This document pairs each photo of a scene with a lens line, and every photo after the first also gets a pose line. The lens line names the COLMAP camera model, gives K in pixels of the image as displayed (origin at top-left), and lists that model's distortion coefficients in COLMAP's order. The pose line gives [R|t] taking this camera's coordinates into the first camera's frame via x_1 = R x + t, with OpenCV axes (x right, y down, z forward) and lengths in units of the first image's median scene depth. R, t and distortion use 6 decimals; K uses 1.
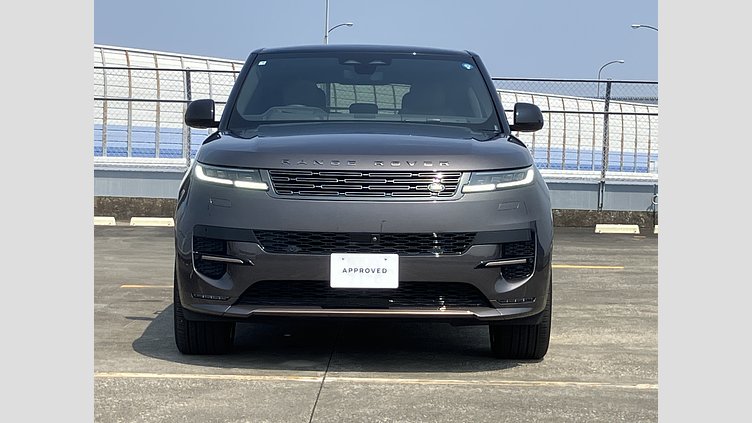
lens RADIAL K [[2180.6, 0, 370.7], [0, 2180.6, 239.5], [0, 0, 1]] dist [0.278019, 0.000000]
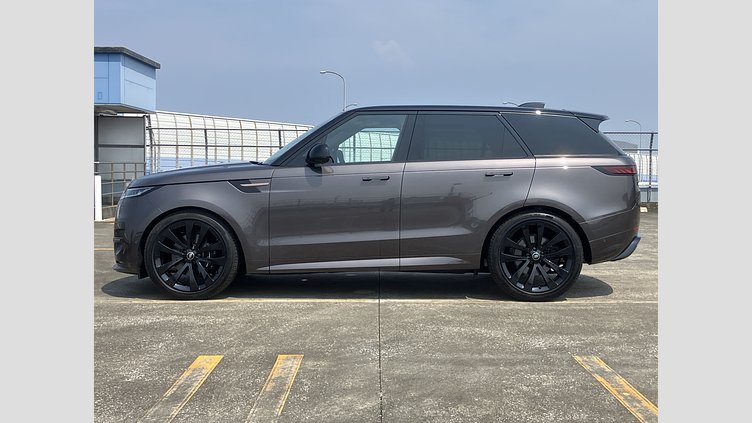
lens RADIAL K [[1088.9, 0, 372.9], [0, 1088.9, 217.7], [0, 0, 1]] dist [0.191945, 0.000000]
pose [[0.999539, -0.017728, 0.024662, -0.048573], [0.017622, 0.999835, 0.004510, -0.008956], [-0.024738, -0.004073, 0.999686, 0.103729]]
